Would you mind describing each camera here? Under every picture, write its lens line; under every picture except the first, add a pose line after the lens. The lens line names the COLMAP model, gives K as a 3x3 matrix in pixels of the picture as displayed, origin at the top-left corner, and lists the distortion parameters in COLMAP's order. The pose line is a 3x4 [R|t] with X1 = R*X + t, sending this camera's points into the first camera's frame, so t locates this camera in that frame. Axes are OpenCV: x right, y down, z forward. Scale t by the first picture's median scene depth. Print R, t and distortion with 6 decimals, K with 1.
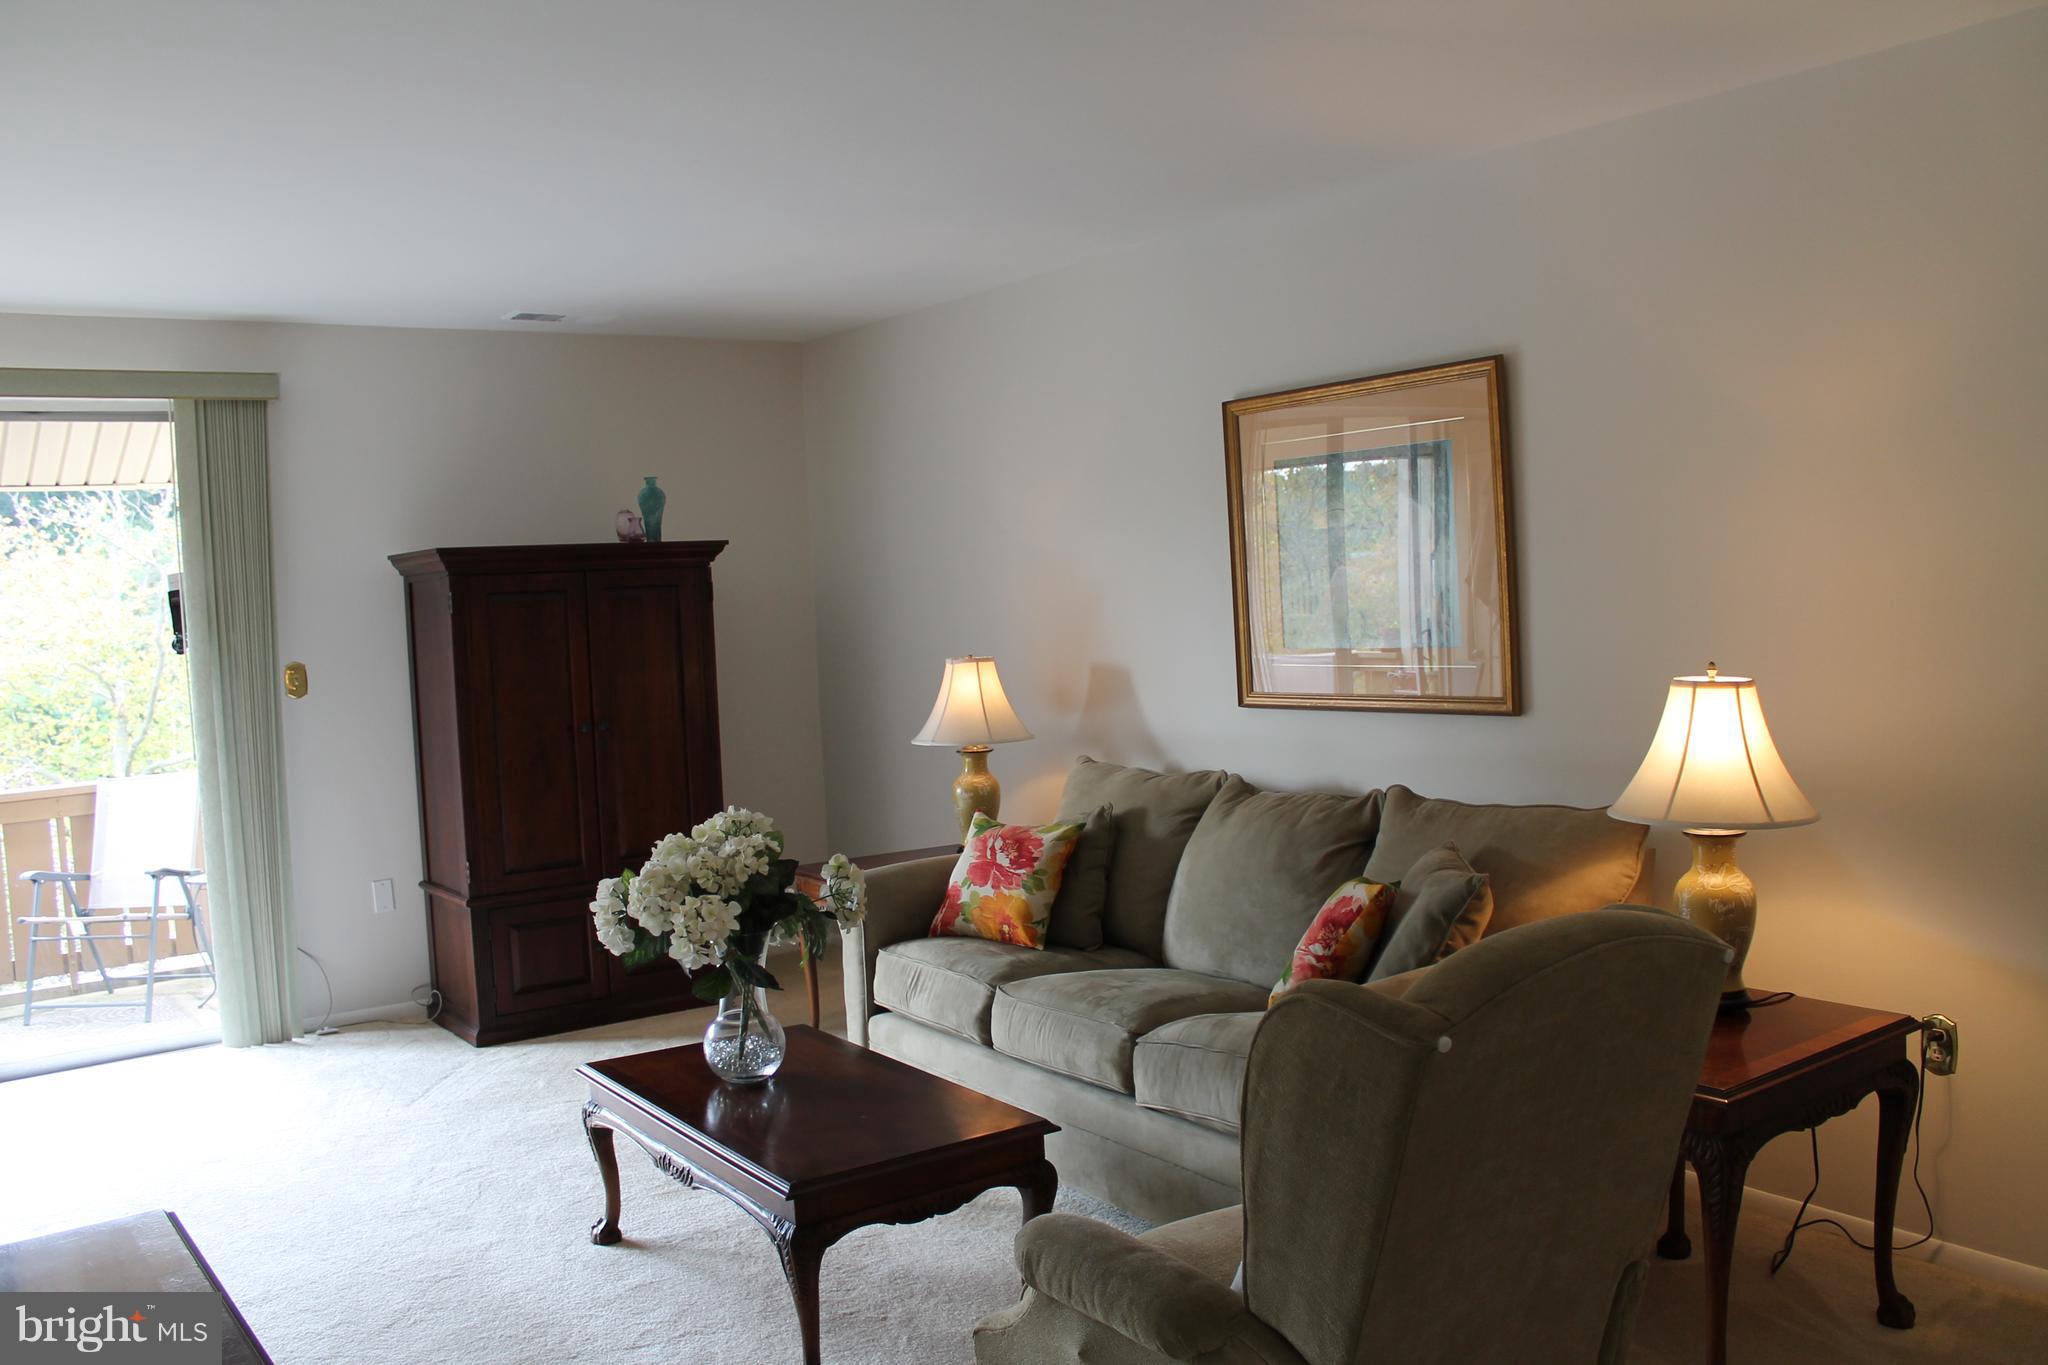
lens RADIAL K [[1707.7, 0, 1024.0], [0, 1707.7, 682.5], [0, 0, 1]] dist [-0.087464, -0.001700]
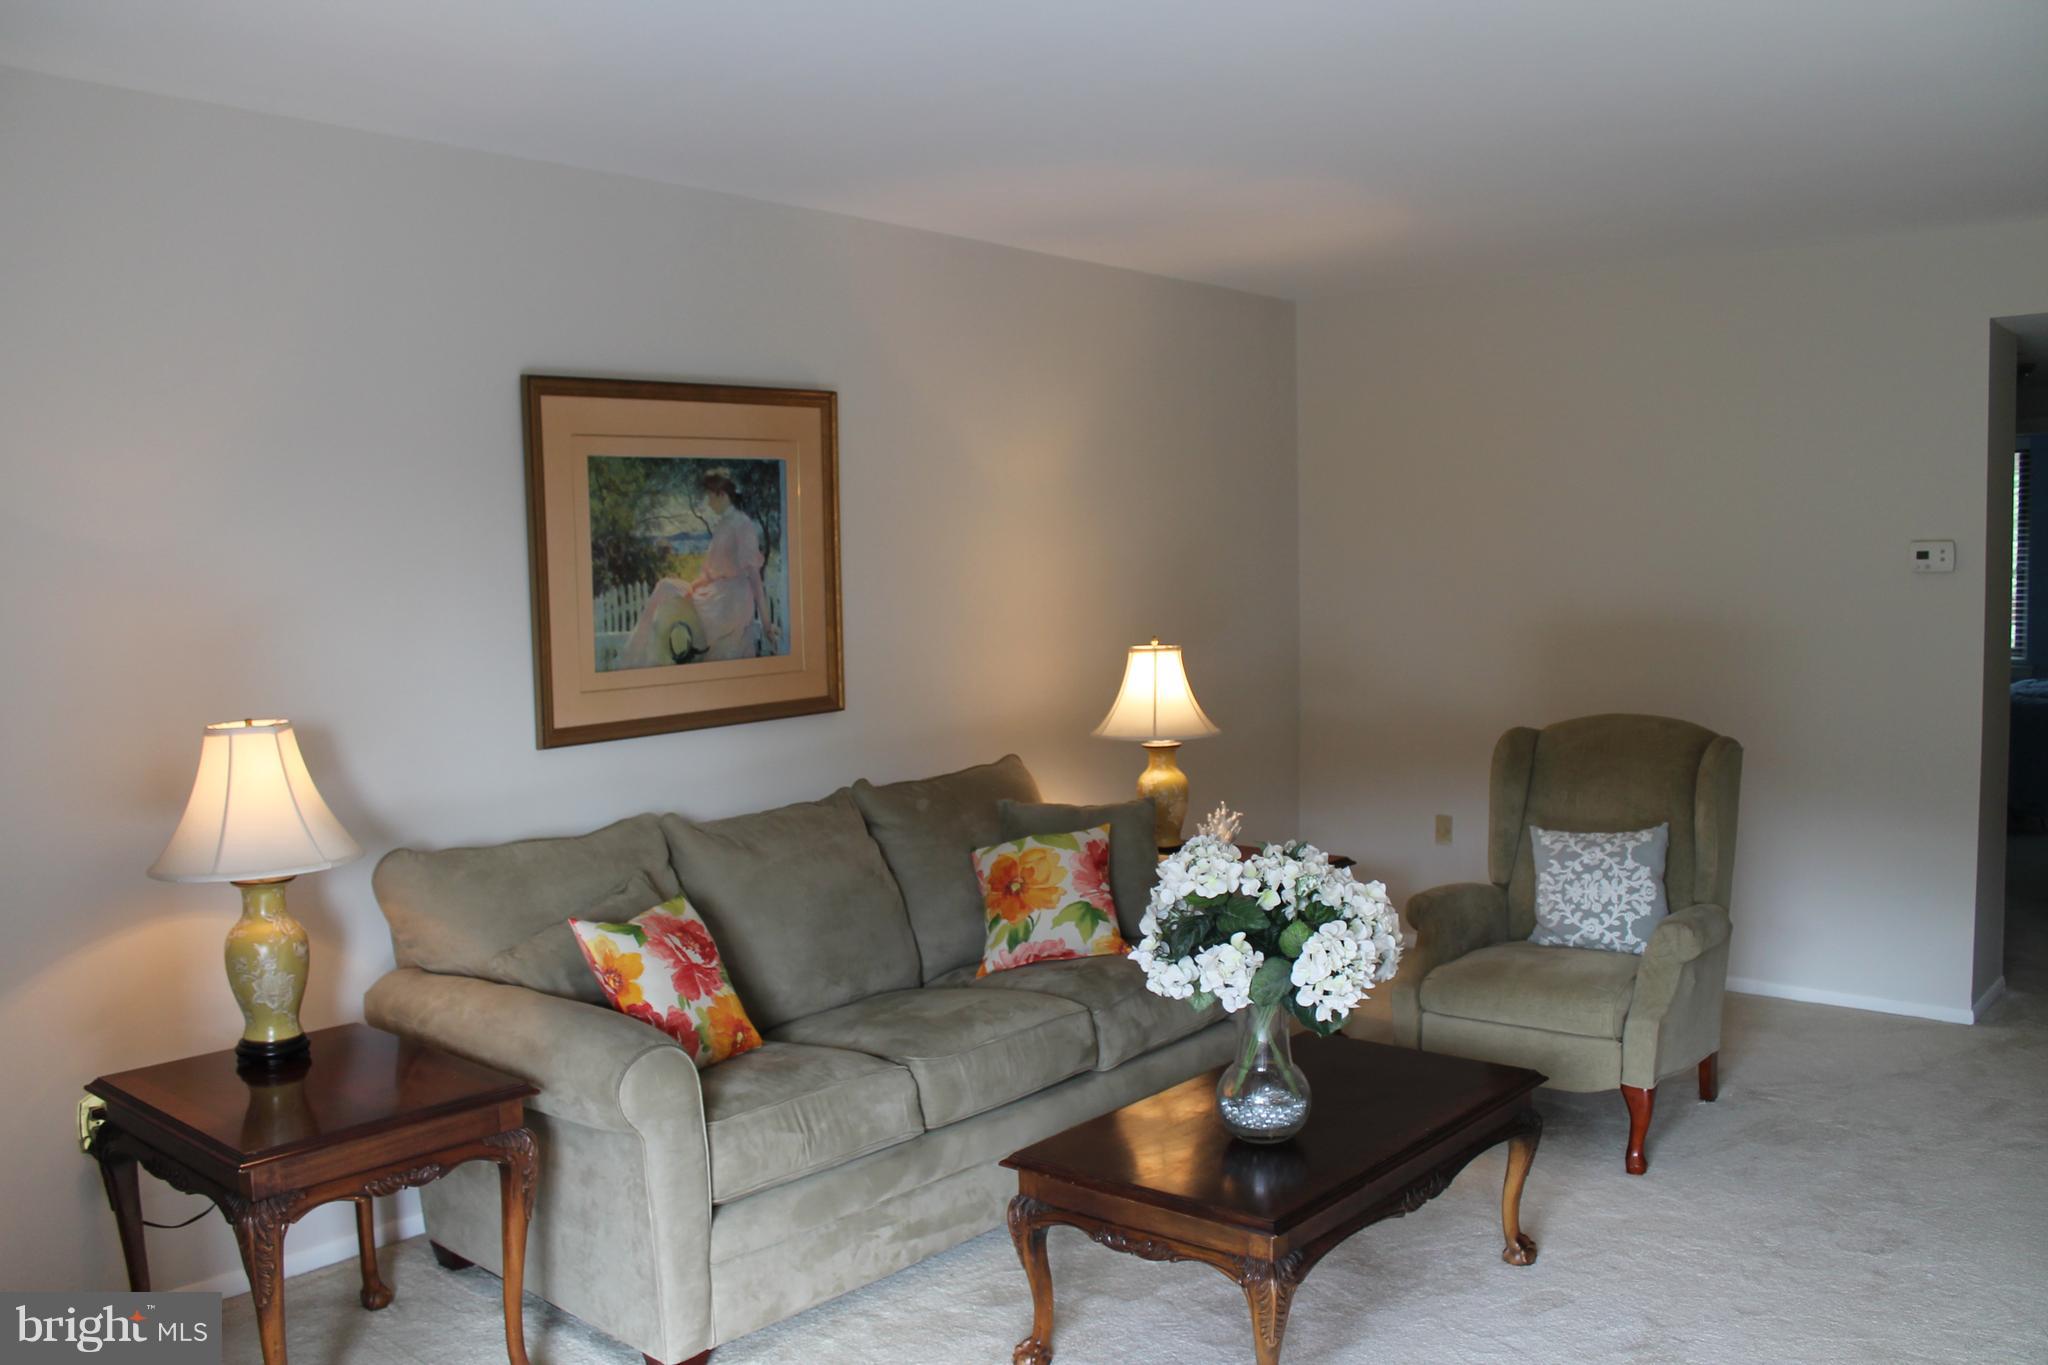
lens RADIAL K [[1707.7, 0, 1024.0], [0, 1707.7, 682.5], [0, 0, 1]] dist [-0.087464, -0.001700]
pose [[-0.238268, -0.020755, 0.970978, -0.332237], [0.091363, 0.994859, 0.043685, -0.014688], [-0.966892, 0.099120, -0.235147, 0.448099]]
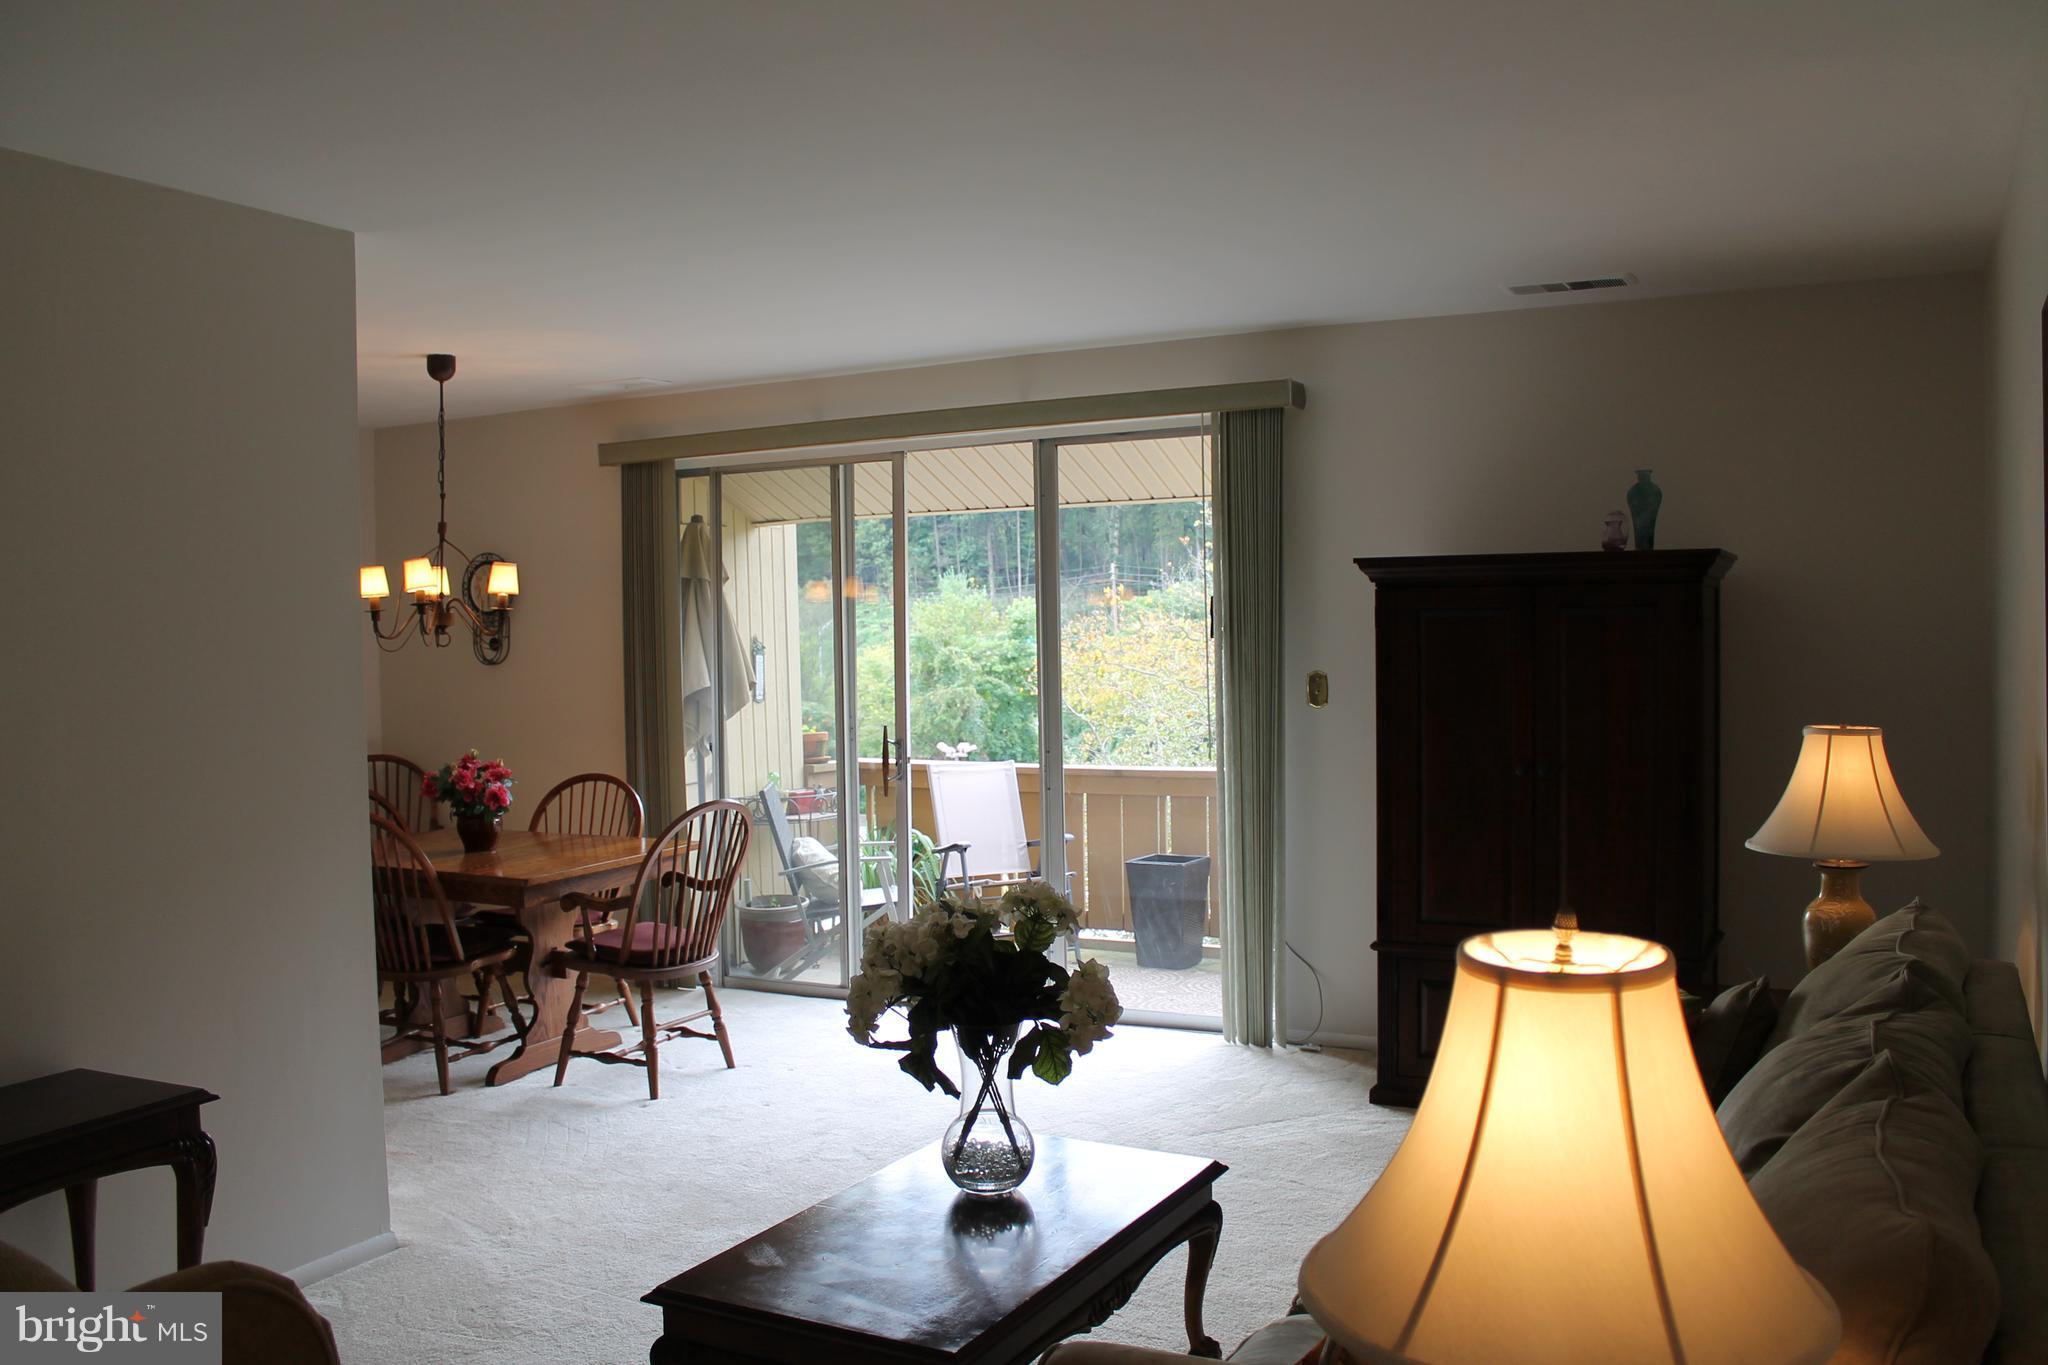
lens RADIAL K [[1707.7, 0, 1024.0], [0, 1707.7, 682.5], [0, 0, 1]] dist [-0.087464, -0.001700]
pose [[0.457550, 0.067349, -0.886630, 0.393754], [-0.053296, 0.997412, 0.048260, -0.046417], [0.887585, 0.025172, 0.459955, 0.402677]]
